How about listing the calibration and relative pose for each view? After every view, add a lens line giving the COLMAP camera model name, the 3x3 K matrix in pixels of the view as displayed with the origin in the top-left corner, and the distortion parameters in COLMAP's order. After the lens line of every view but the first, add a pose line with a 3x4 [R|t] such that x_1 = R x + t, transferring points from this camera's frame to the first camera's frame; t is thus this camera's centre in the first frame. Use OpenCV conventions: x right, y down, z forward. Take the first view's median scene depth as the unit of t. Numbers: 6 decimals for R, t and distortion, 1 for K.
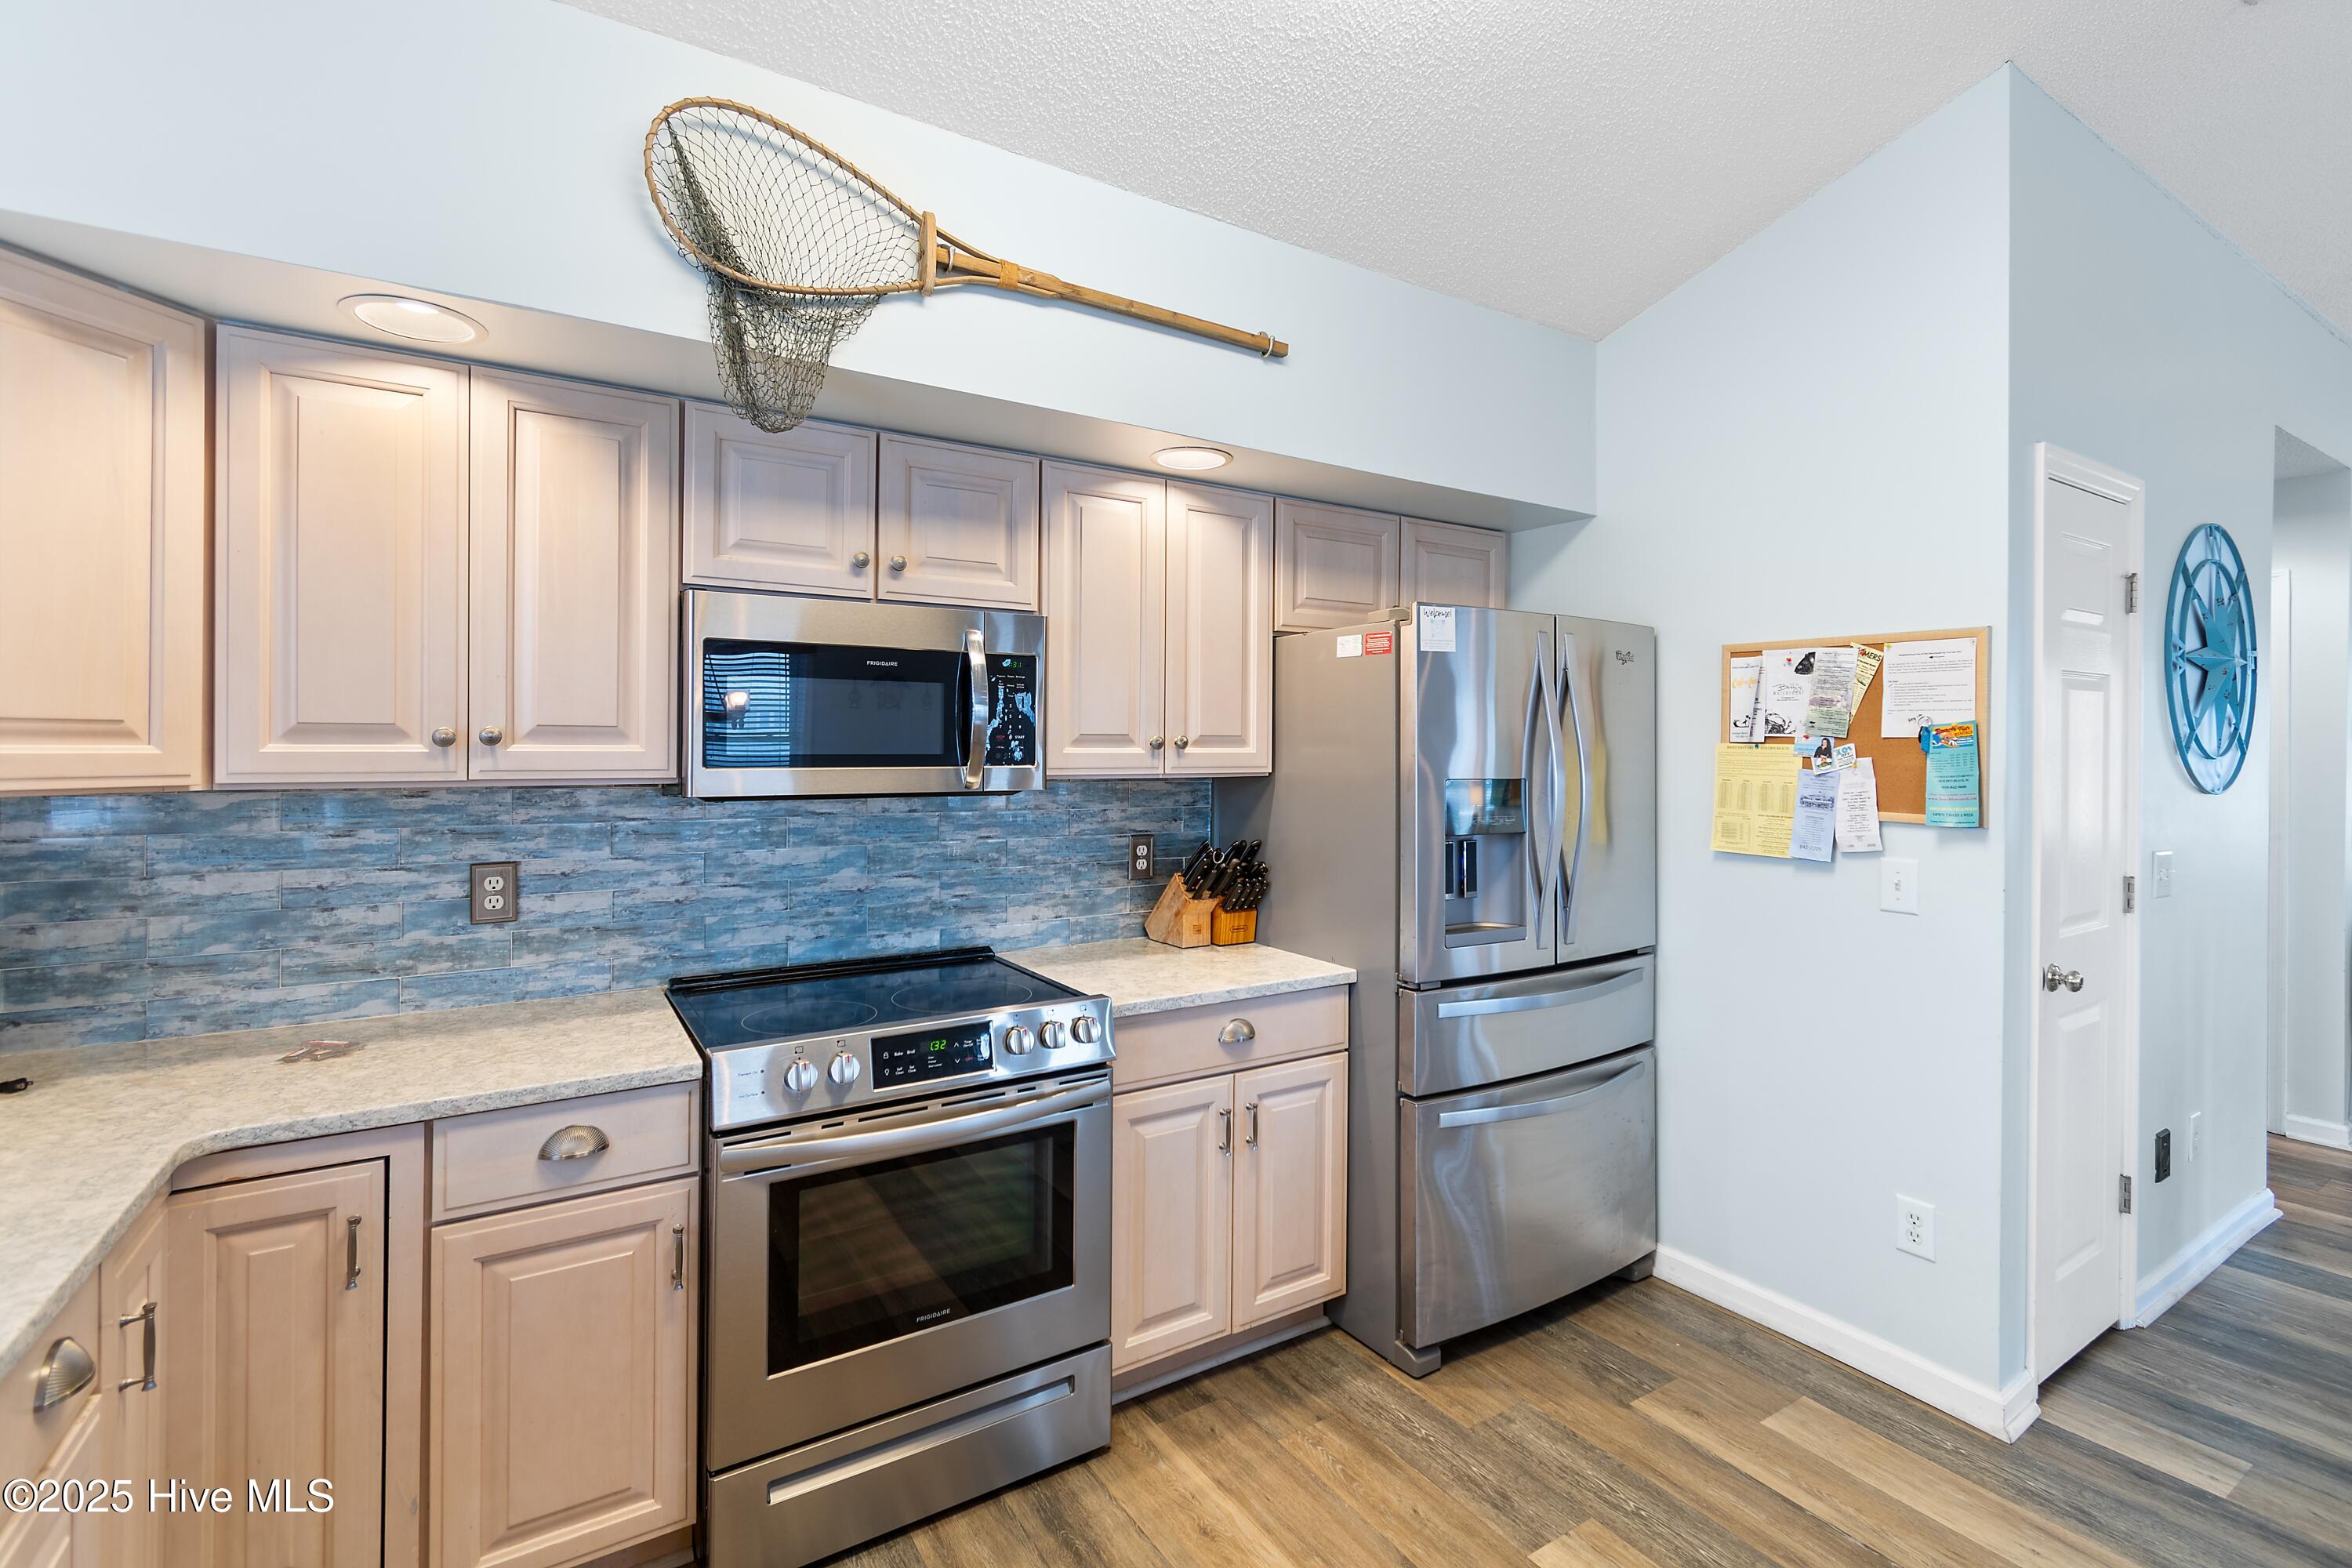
lens RADIAL K [[1043.0, 0, 1166.6], [0, 1043.0, 743.7], [0, 0, 1]] dist [0.007700, -0.004288]
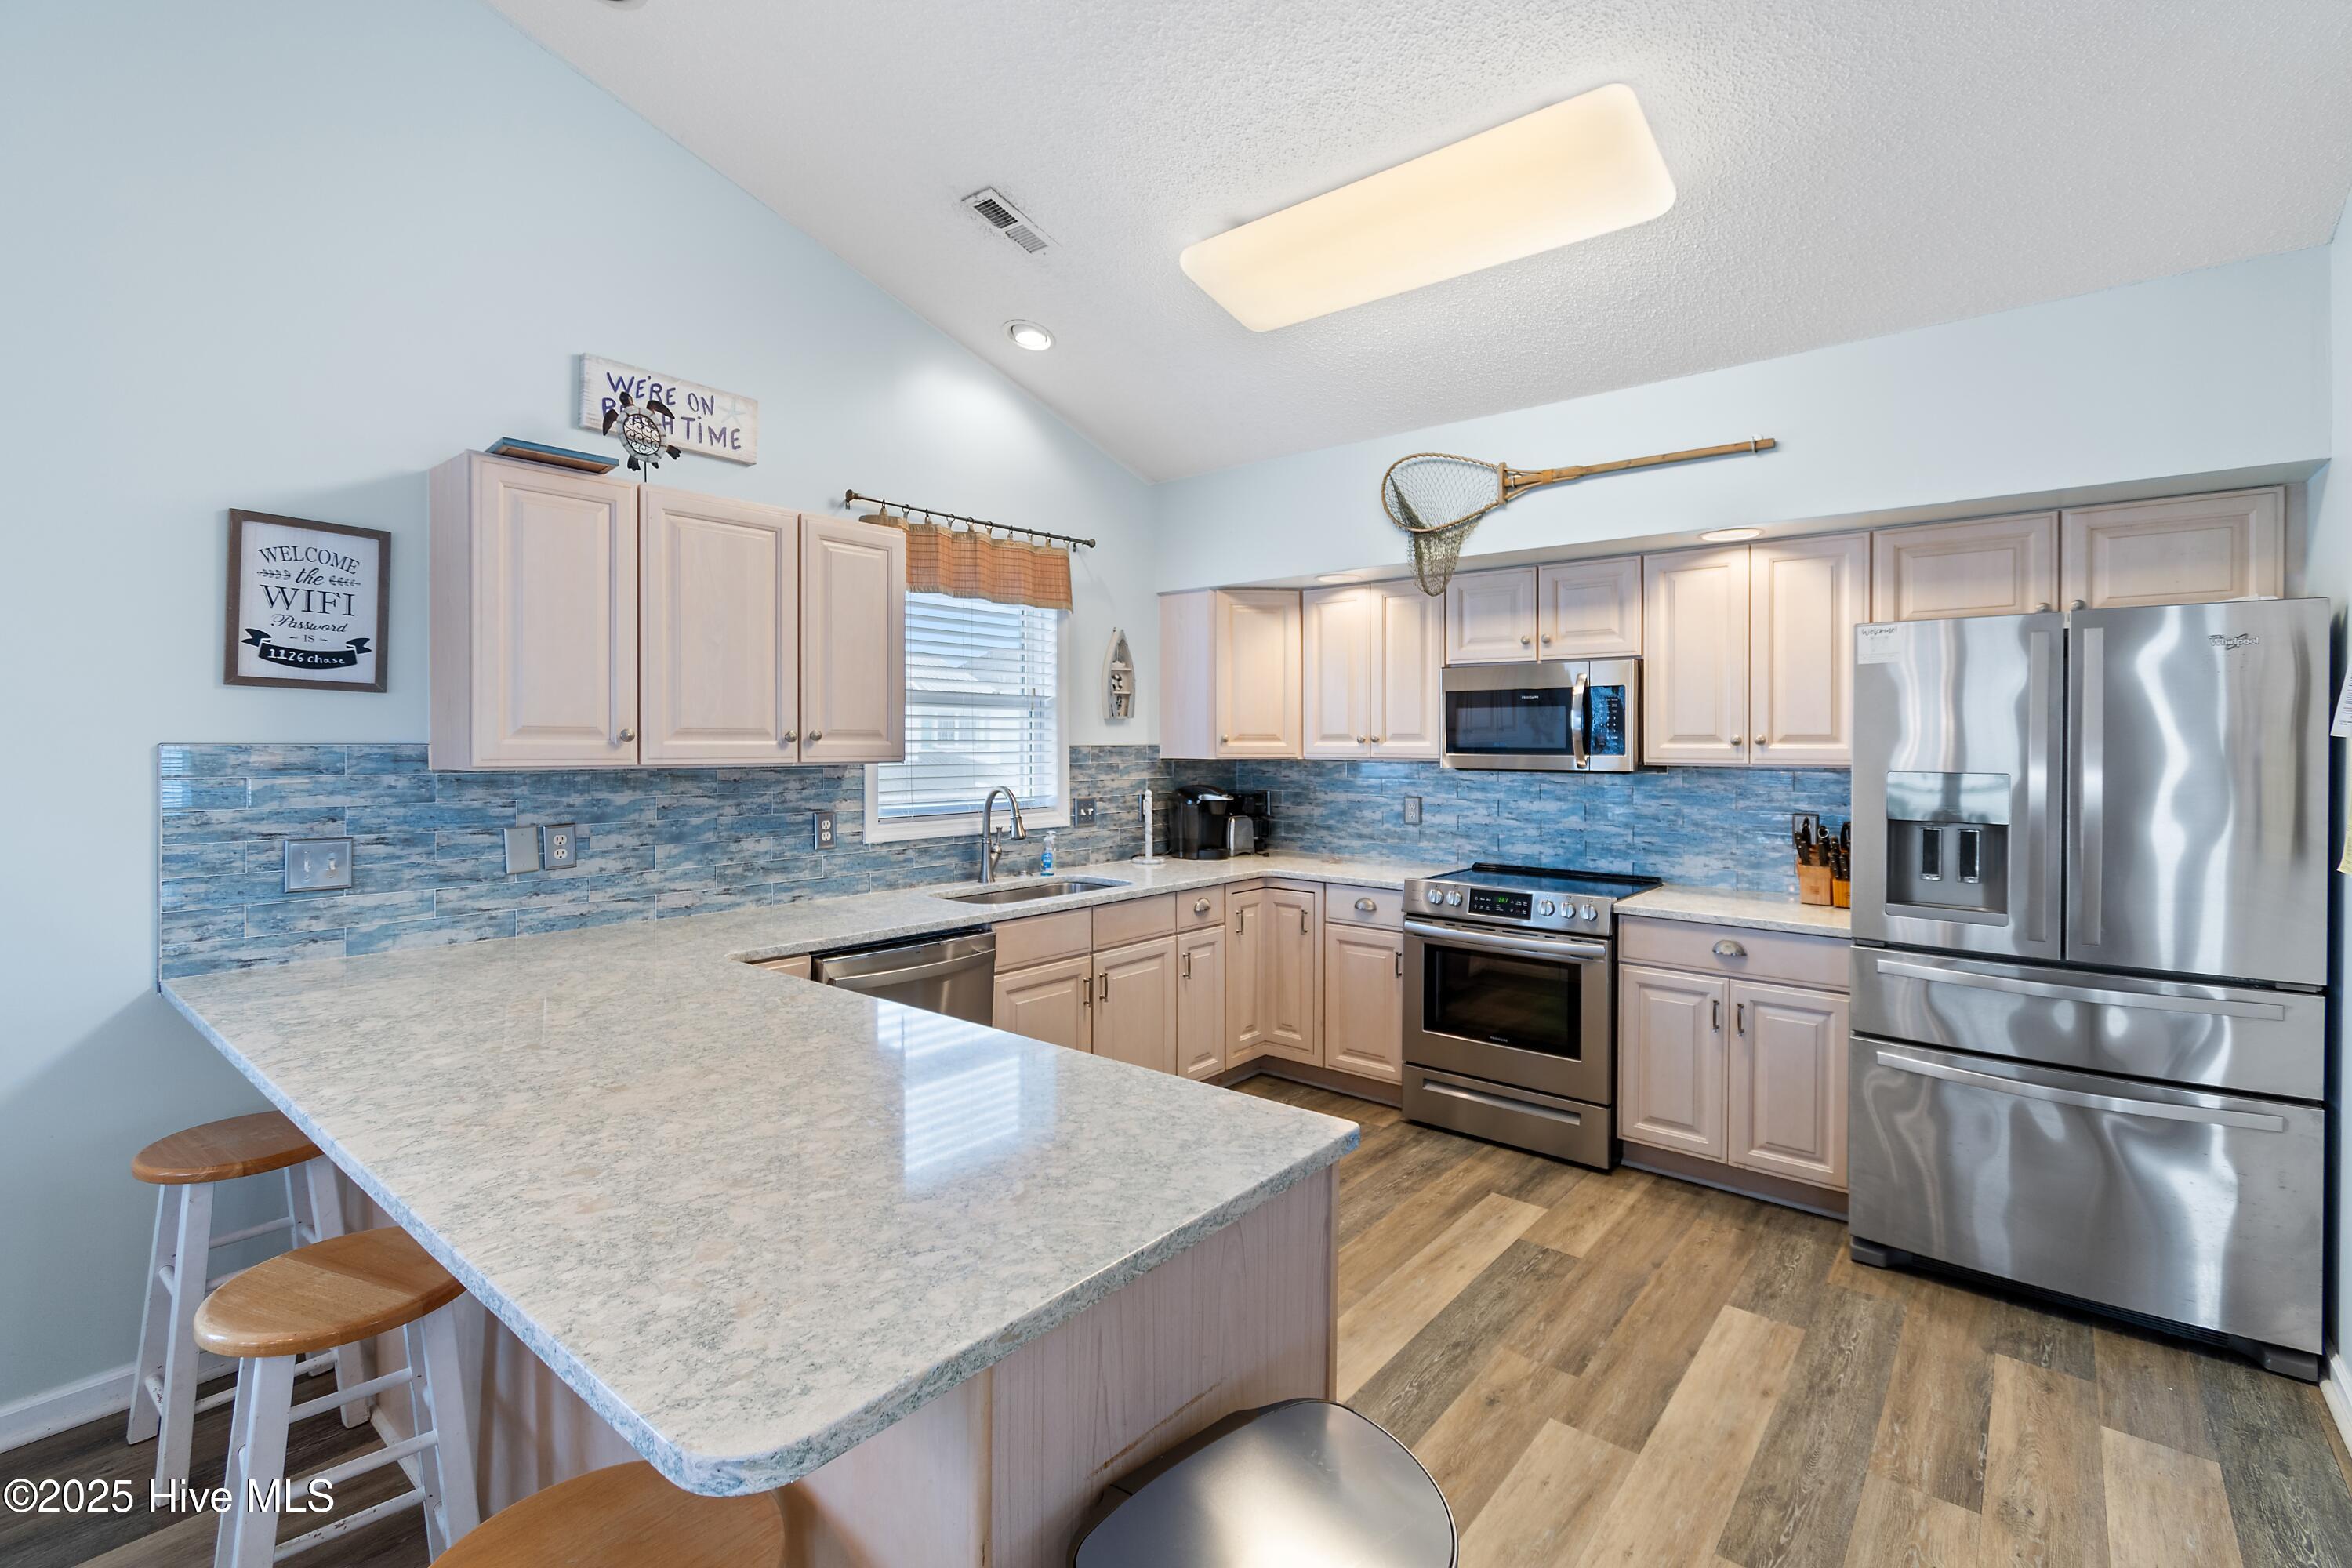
lens RADIAL K [[1043.0, 0, 1203.1], [0, 1043.0, 741.8], [0, 0, 1]] dist [0.007700, -0.004288]
pose [[0.330883, -0.003060, -0.943667, 1.223767], [0.000489, 0.999995, -0.003072, 0.005672], [0.943672, 0.000554, 0.330883, -0.128335]]
